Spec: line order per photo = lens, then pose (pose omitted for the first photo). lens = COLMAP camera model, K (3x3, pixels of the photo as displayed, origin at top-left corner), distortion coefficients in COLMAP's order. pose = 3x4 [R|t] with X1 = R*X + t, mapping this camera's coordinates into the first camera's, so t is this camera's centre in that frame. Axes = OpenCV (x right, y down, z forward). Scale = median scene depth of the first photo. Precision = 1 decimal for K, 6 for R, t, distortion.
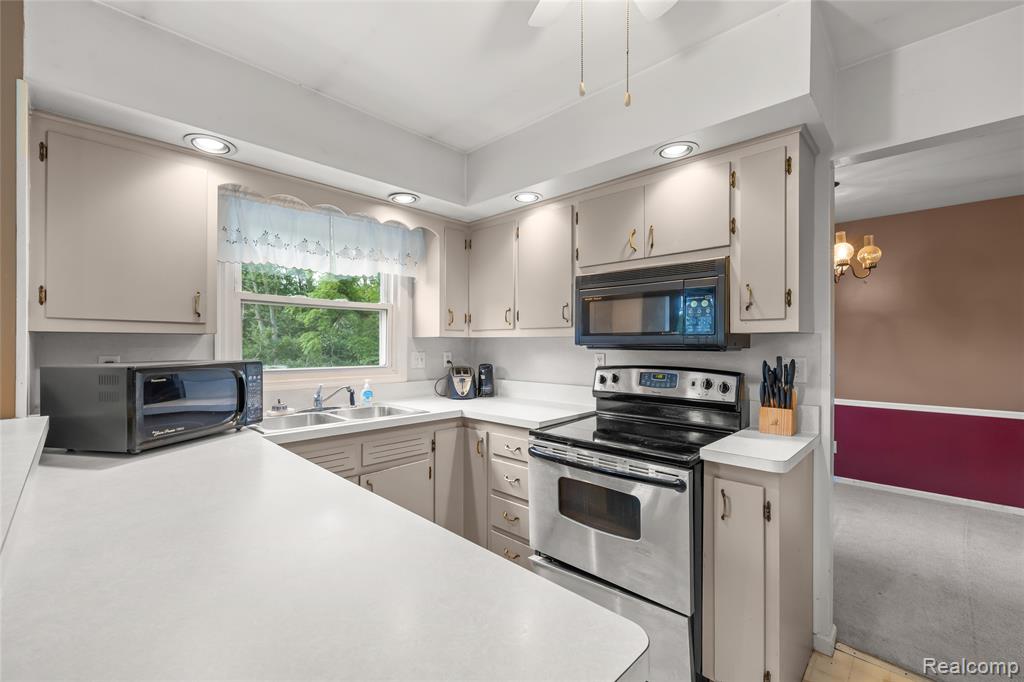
lens RADIAL K [[432.8, 0, 512.3], [0, 432.8, 340.4], [0, 0, 1]] dist [0.003661, -0.001099]
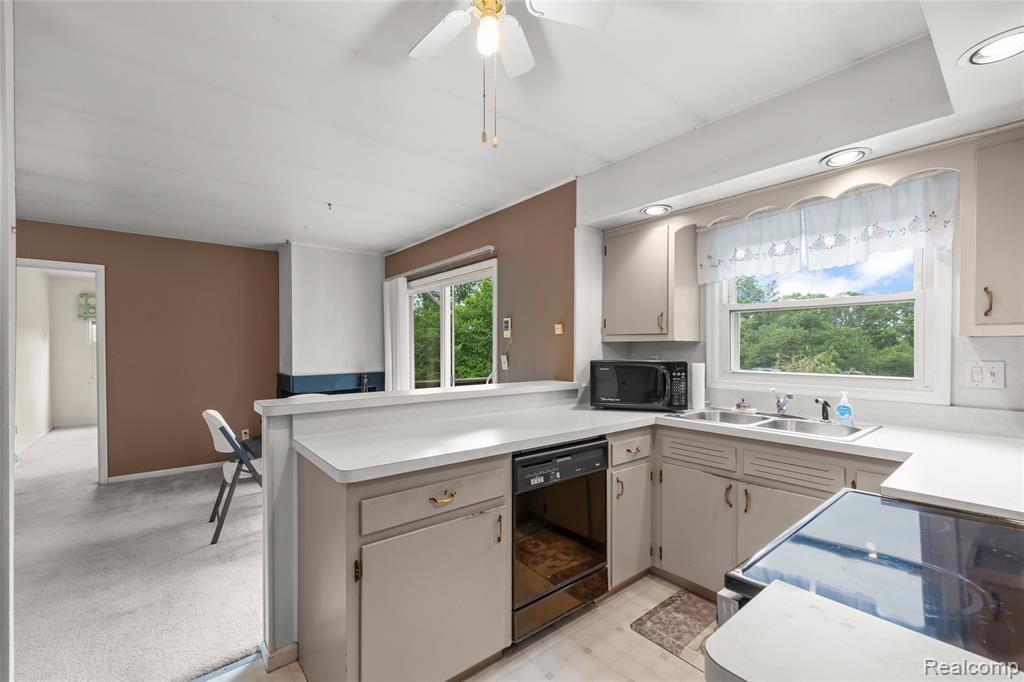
lens RADIAL K [[432.8, 0, 513.7], [0, 432.8, 346.8], [0, 0, 1]] dist [0.003661, -0.001099]
pose [[-0.113276, -0.004270, -0.993554, 0.639328], [0.007412, 0.999959, -0.005143, 0.006244], [0.993536, -0.007947, -0.113240, 0.558871]]
